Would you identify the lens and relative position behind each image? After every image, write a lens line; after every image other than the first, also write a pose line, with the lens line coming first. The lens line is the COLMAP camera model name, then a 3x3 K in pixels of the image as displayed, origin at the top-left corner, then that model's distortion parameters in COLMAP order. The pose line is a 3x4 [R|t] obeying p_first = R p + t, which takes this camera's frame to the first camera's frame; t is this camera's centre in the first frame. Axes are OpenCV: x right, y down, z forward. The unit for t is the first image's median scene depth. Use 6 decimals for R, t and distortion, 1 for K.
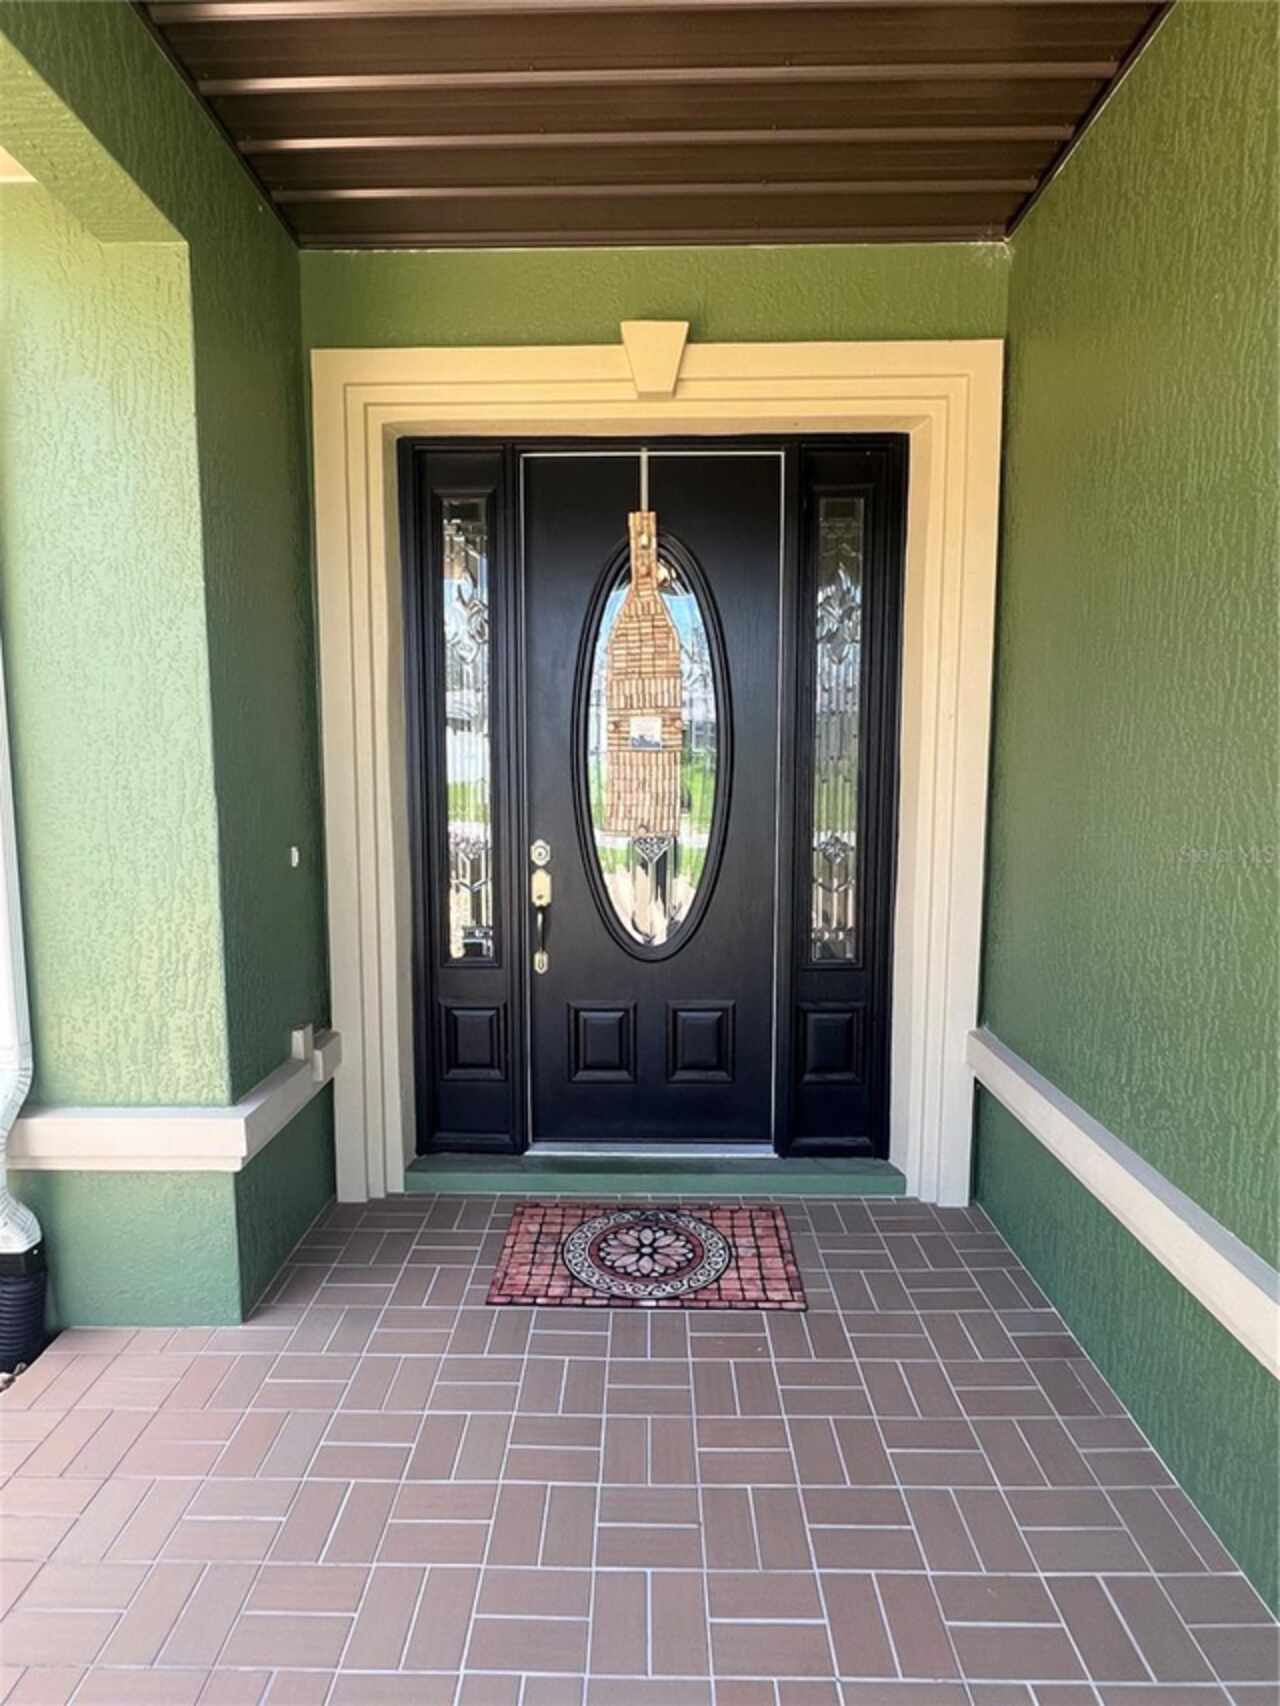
lens RADIAL K [[942.9, 0, 641.1], [0, 942.9, 854.4], [0, 0, 1]] dist [0.002483, 0.000024]
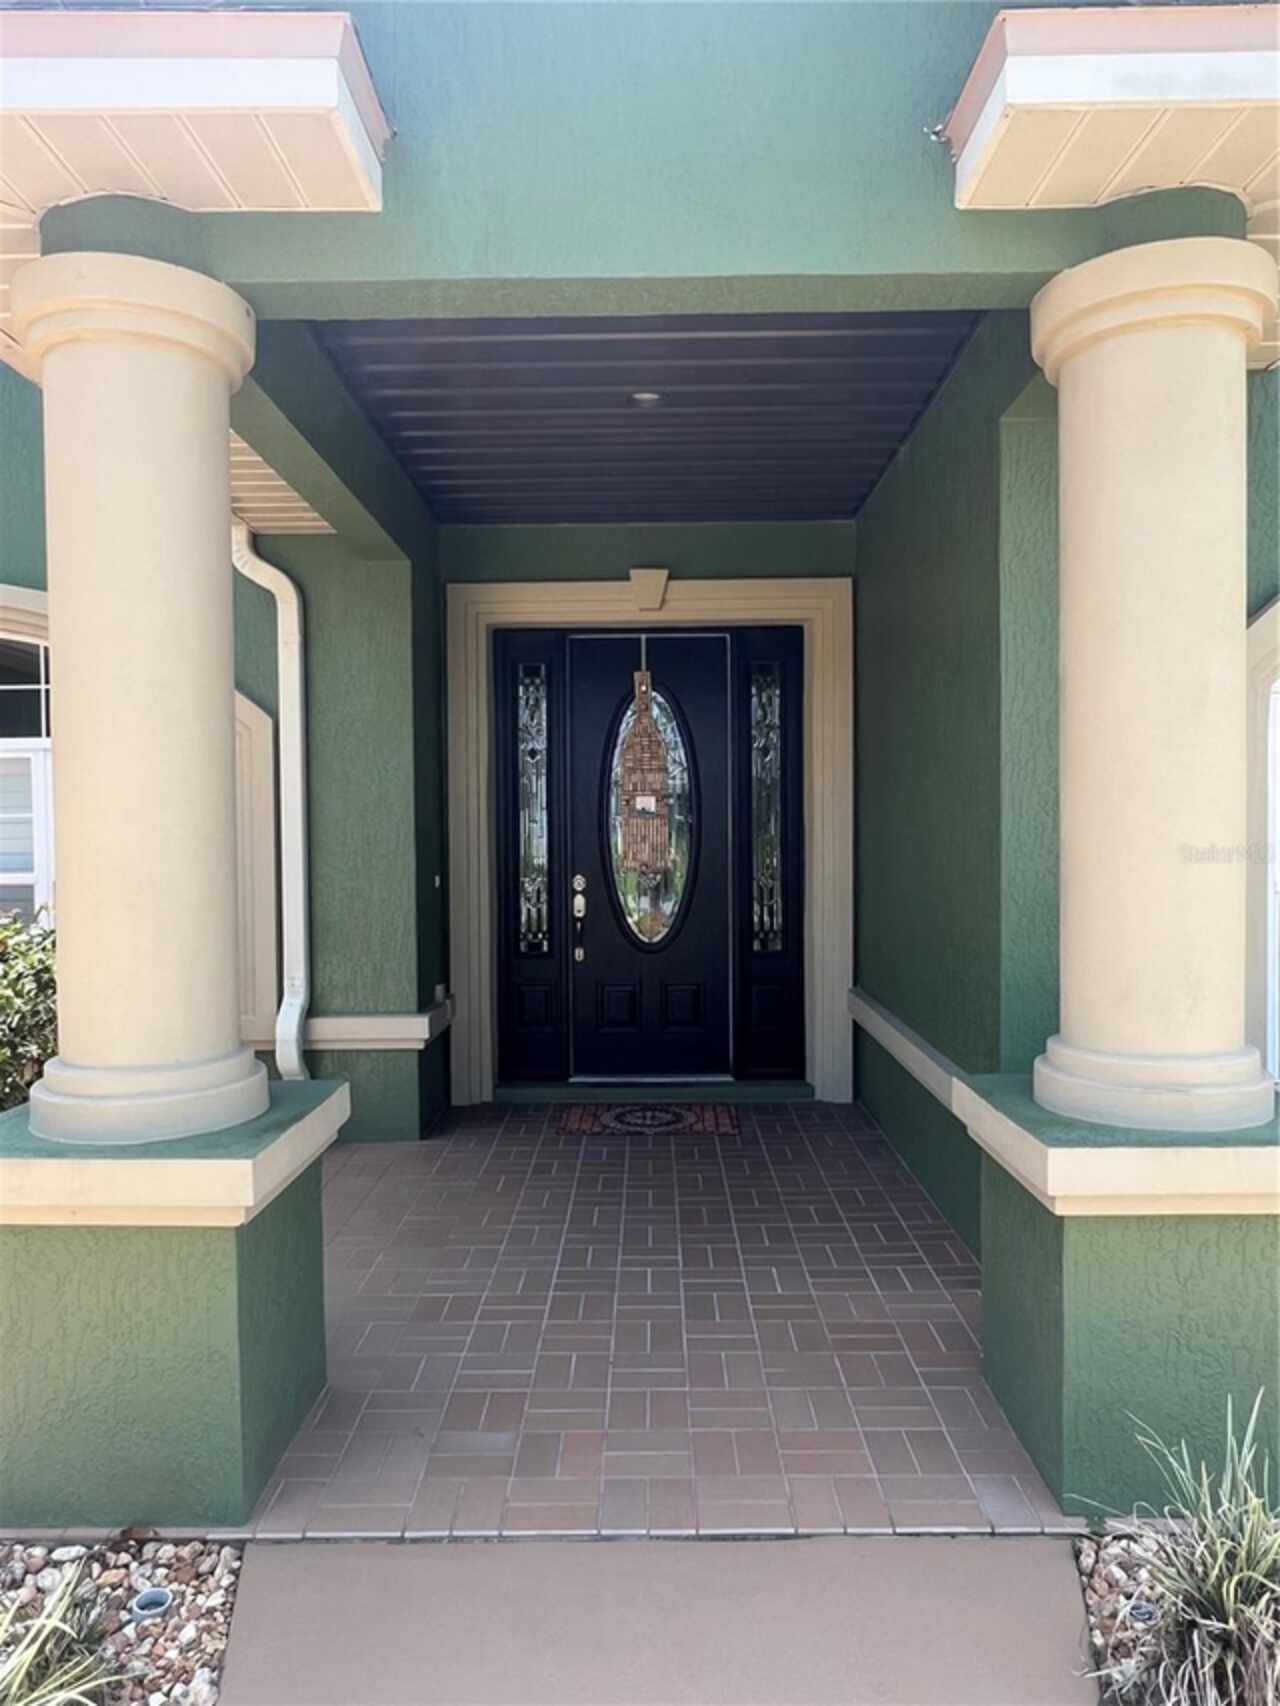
lens RADIAL K [[1124.9, 0, 642.5], [0, 1124.9, 849.9], [0, 0, 1]] dist [0.000578, 0.000304]
pose [[0.999969, -0.007714, 0.001552, -0.004138], [0.007821, 0.996035, -0.088615, 0.116882], [-0.000862, 0.088624, 0.996065, -0.919026]]
